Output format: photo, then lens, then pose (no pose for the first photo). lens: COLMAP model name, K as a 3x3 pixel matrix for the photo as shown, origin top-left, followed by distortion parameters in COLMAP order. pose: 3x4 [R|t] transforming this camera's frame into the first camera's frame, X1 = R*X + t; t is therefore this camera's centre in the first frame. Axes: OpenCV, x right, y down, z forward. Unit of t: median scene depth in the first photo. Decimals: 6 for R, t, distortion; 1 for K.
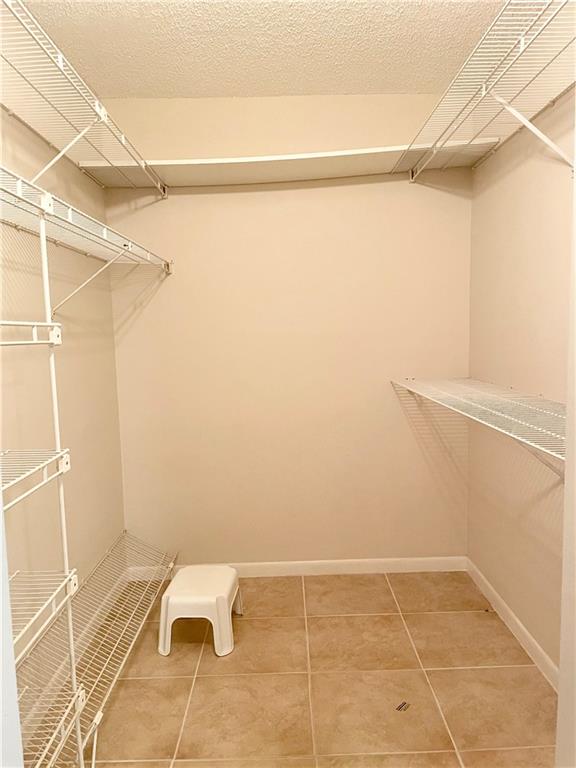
lens RADIAL K [[579.9, 0, 291.8], [0, 579.9, 386.3], [0, 0, 1]] dist [0.071822, -0.096316]
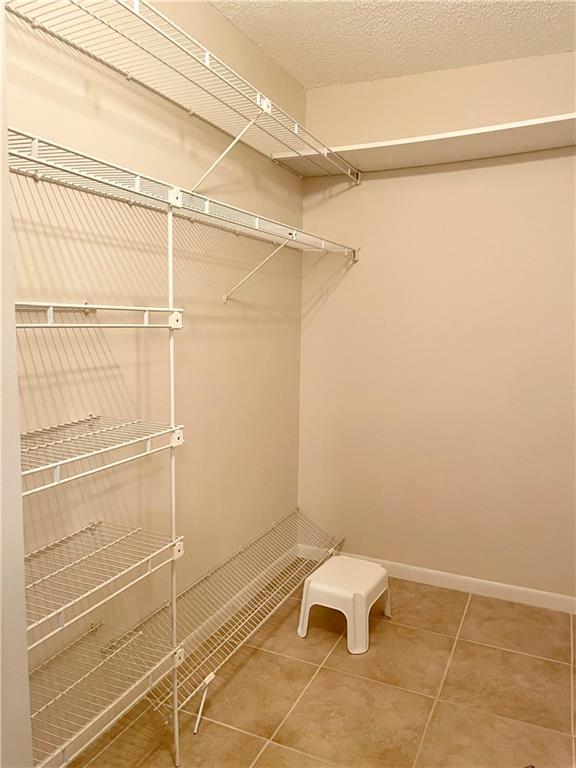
lens RADIAL K [[579.9, 0, 287.2], [0, 579.9, 384.2], [0, 0, 1]] dist [0.071822, -0.096316]
pose [[0.906458, 0.092398, -0.412064, 0.140823], [-0.084022, 0.995722, 0.038440, -0.016135], [0.413853, -0.000222, 0.910344, 0.062727]]
